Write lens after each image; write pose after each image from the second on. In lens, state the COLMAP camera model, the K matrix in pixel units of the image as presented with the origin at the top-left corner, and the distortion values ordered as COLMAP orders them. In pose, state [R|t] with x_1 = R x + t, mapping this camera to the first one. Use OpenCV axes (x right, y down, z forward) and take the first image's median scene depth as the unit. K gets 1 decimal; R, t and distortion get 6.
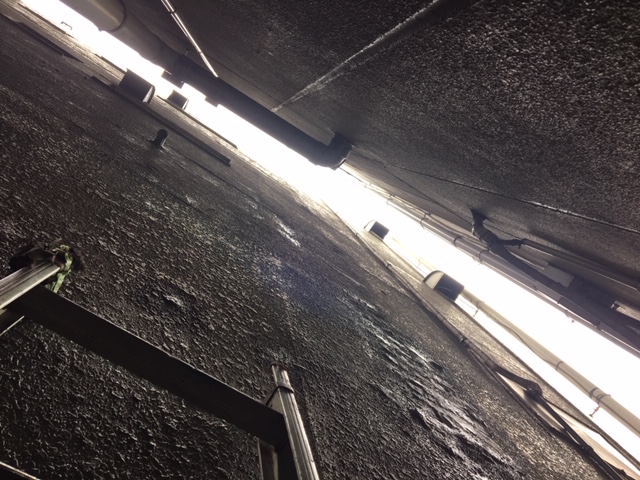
lens RADIAL K [[541.7, 0, 313.8], [0, 541.7, 237.3], [0, 0, 1]] dist [0.050545, -0.043379]
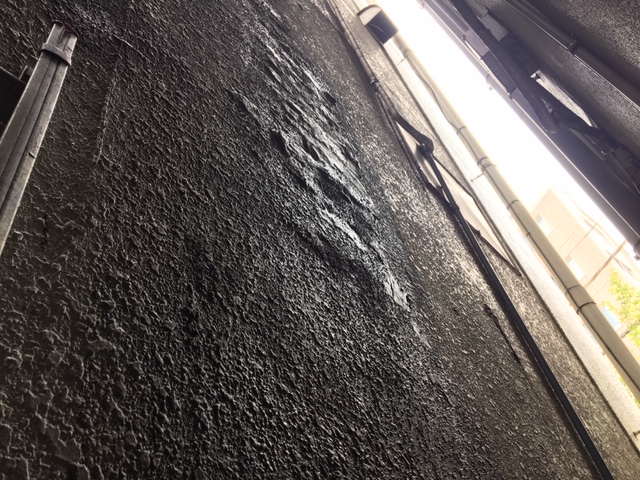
lens RADIAL K [[541.7, 0, 320.7], [0, 541.7, 243.9], [0, 0, 1]] dist [0.050545, -0.043379]
pose [[0.969593, 0.152543, 0.191365, 0.087165], [-0.224654, 0.864938, 0.448790, 0.053538], [-0.097059, -0.478134, 0.872907, 0.126345]]
